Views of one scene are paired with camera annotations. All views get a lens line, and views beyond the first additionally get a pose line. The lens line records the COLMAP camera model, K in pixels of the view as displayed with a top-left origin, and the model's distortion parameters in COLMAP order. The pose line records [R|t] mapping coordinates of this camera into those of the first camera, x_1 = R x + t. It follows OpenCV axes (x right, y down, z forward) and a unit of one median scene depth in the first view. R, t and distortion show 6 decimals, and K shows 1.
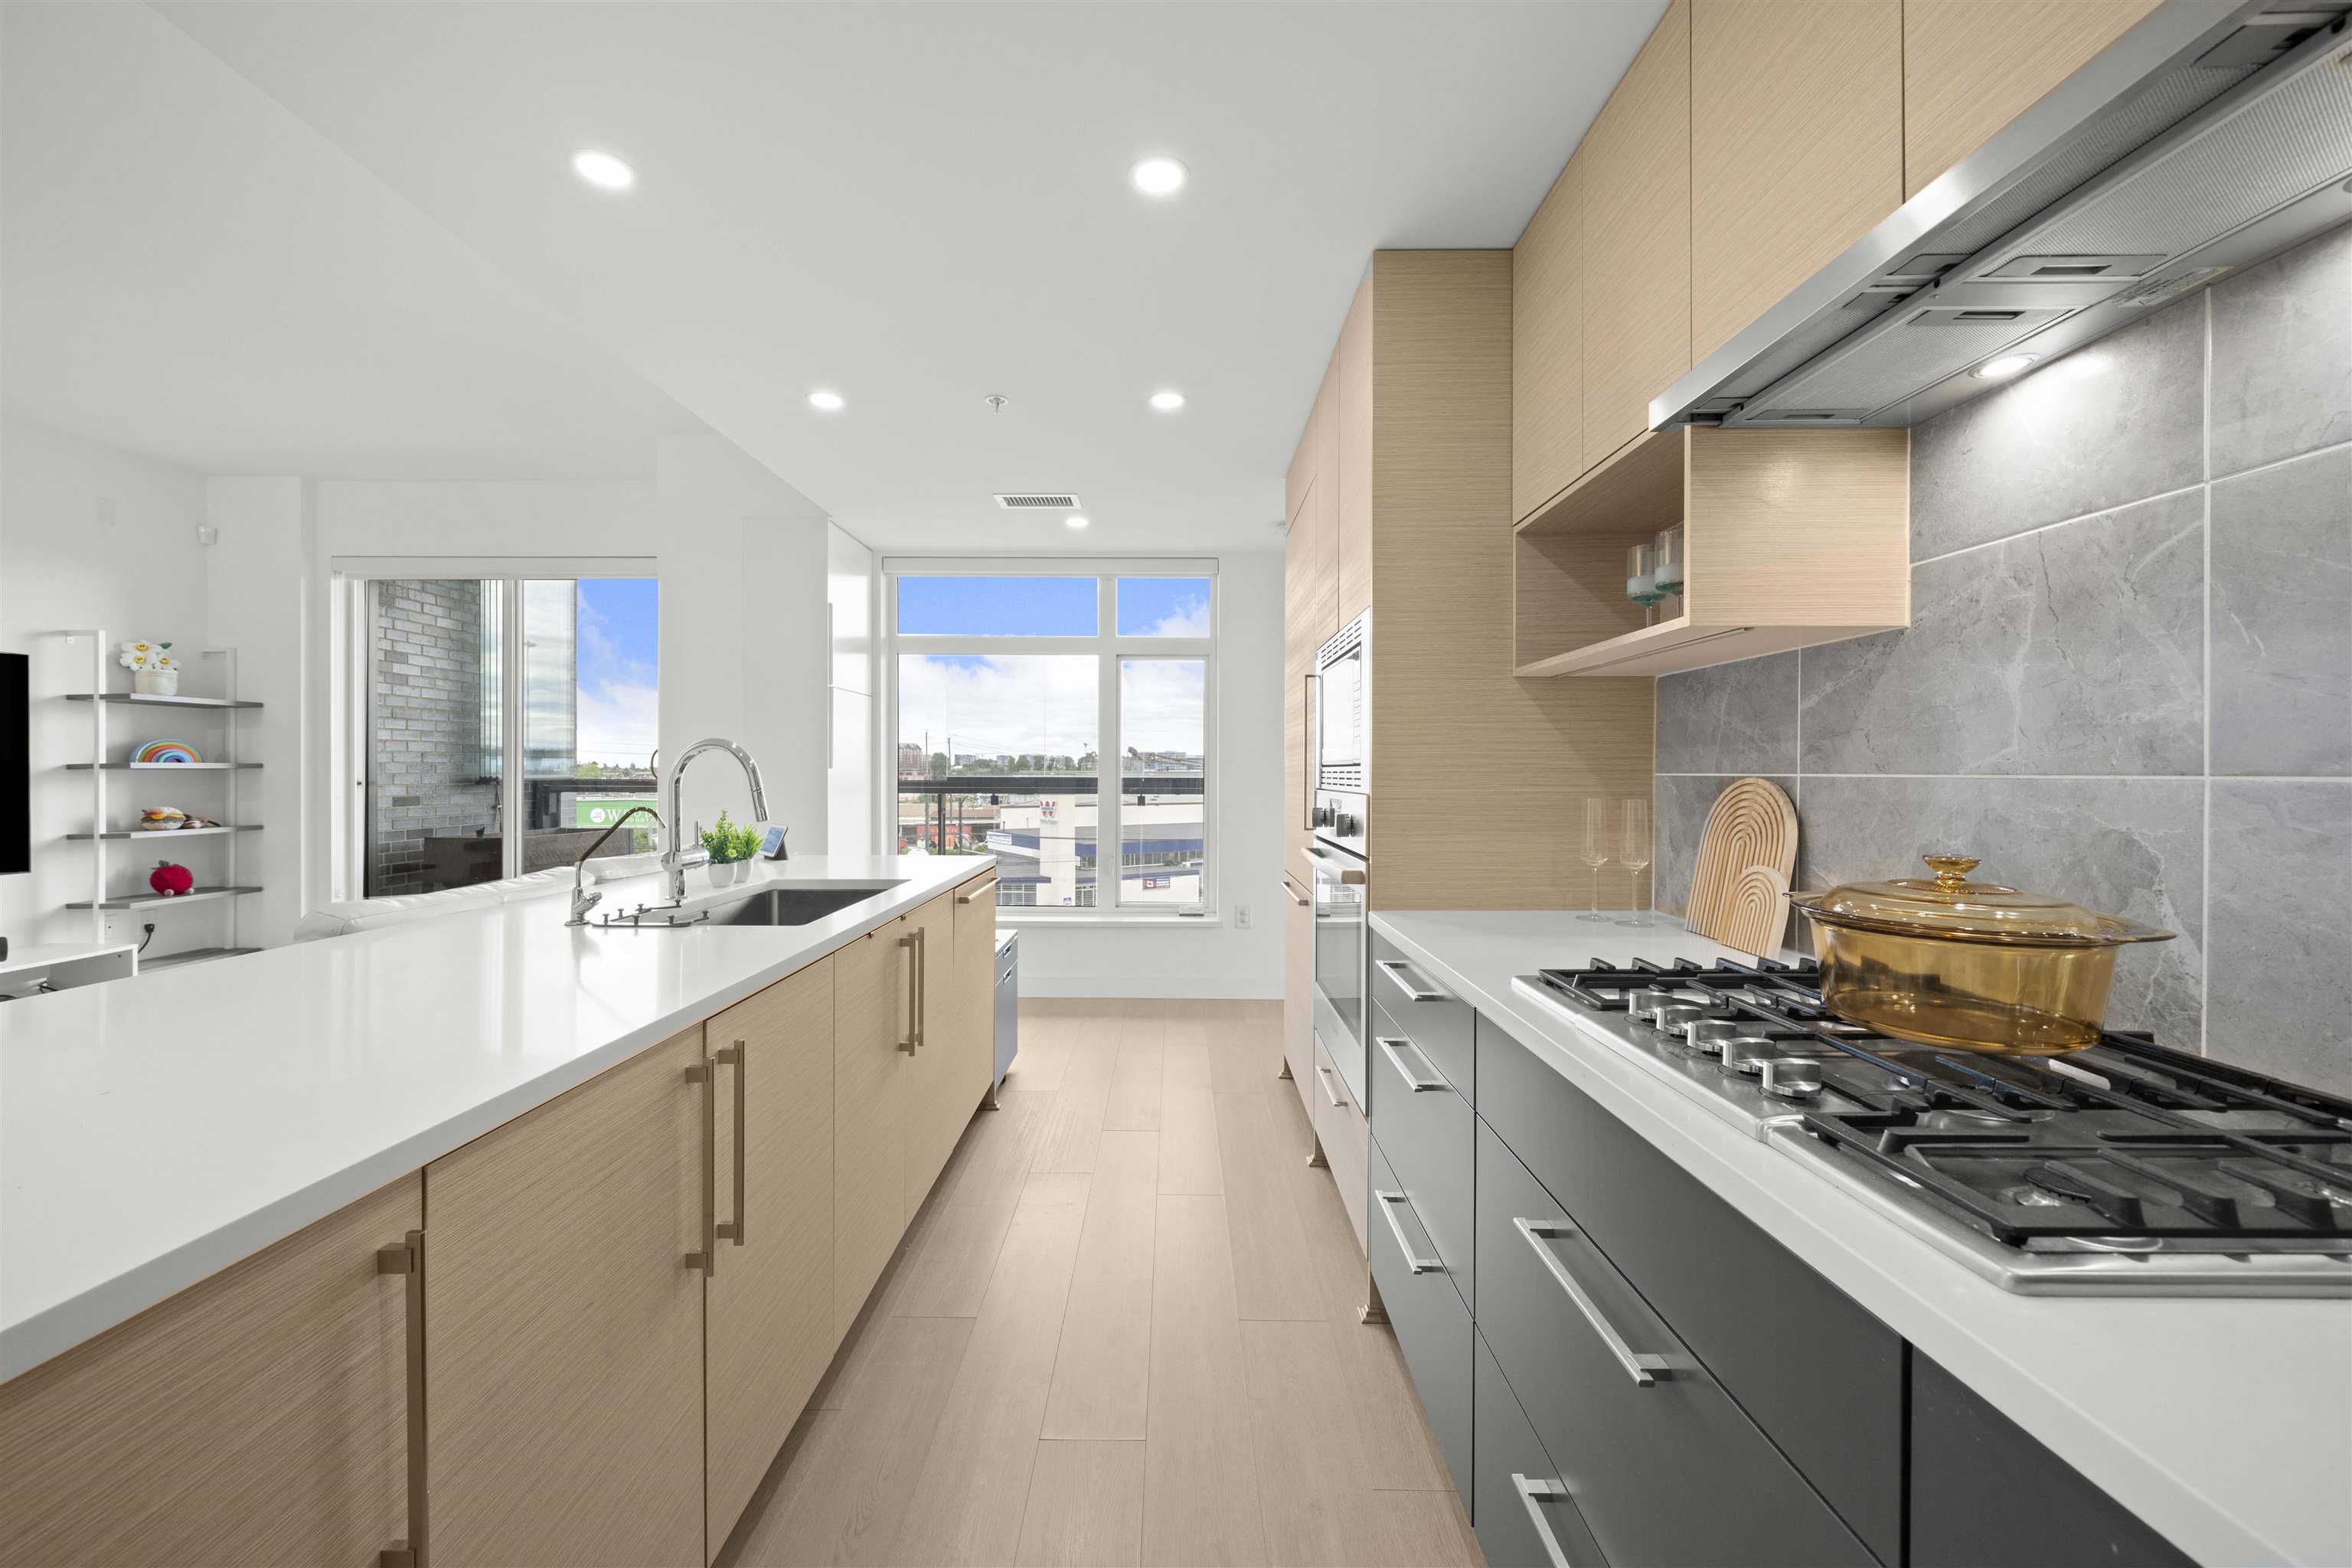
lens RADIAL K [[902.2, 0, 1167.5], [0, 902.2, 774.4], [0, 0, 1]] dist [-0.002734, -0.000212]
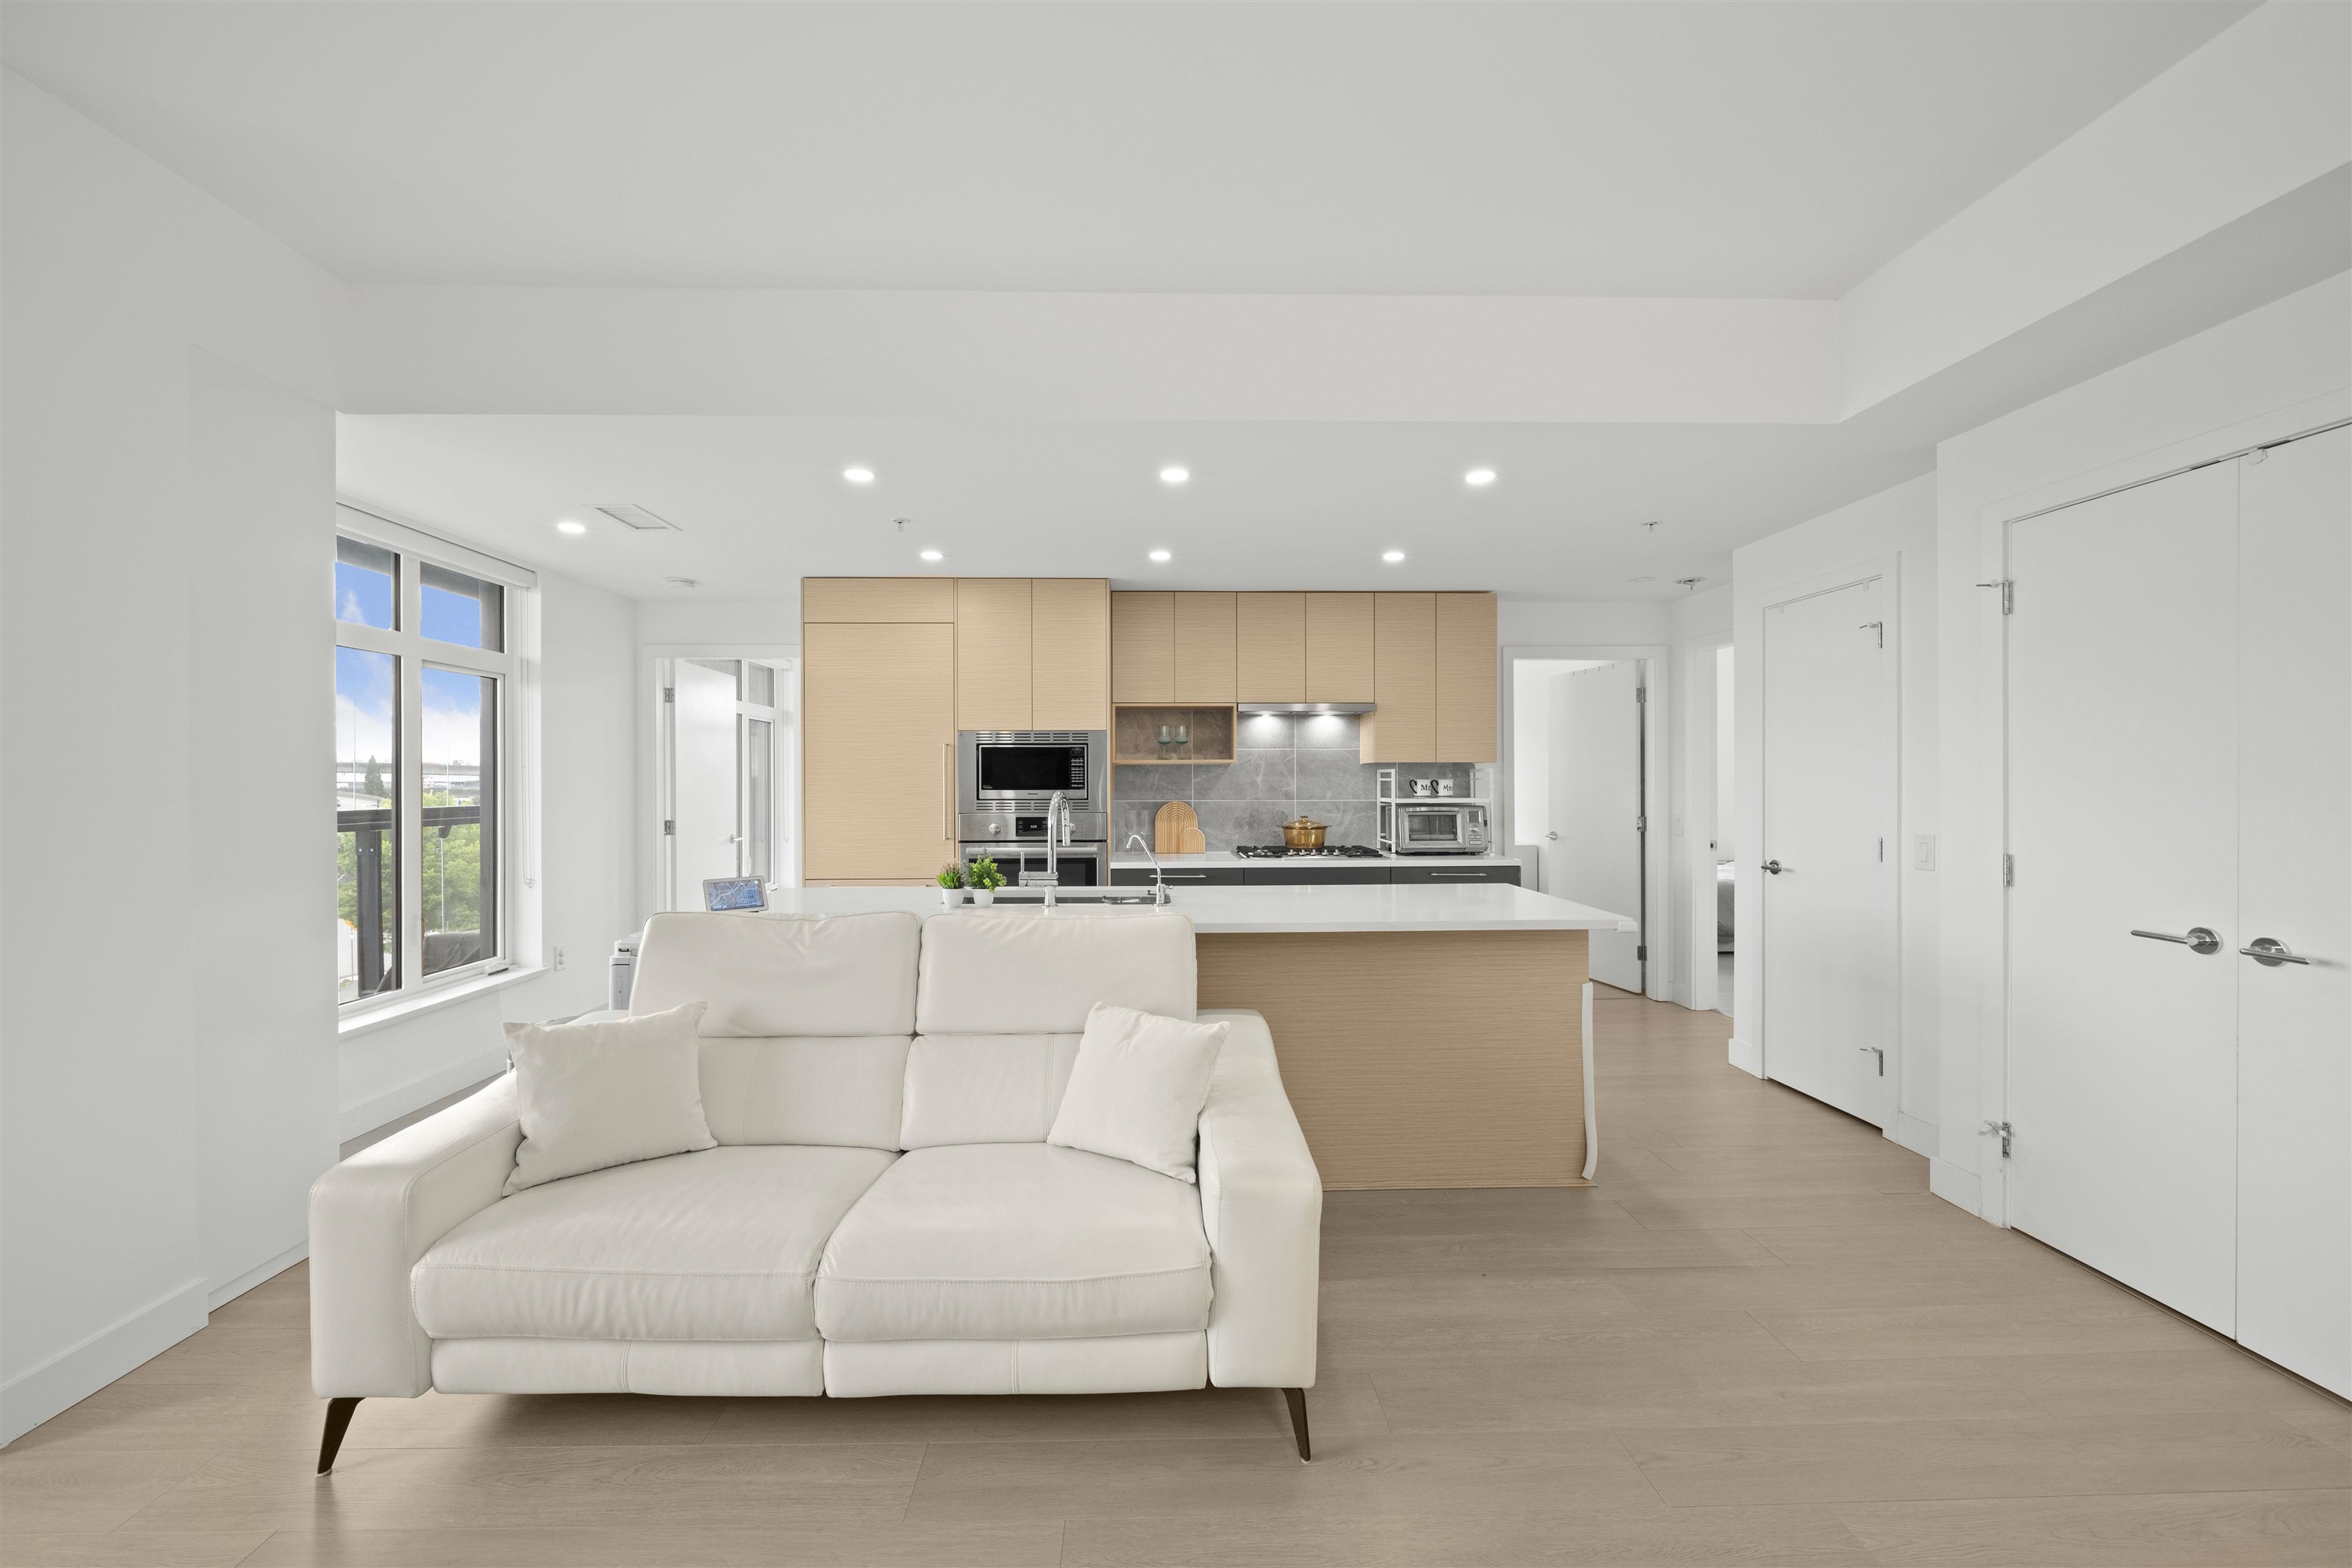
lens RADIAL K [[889.1, 0, 1163.8], [0, 889.1, 783.2], [0, 0, 1]] dist [-0.005810, 0.000005]
pose [[-0.036137, -0.002536, 0.999344, -0.952829], [0.006537, 0.999975, 0.002774, -0.026755], [-0.999325, 0.006633, -0.036120, 0.433466]]
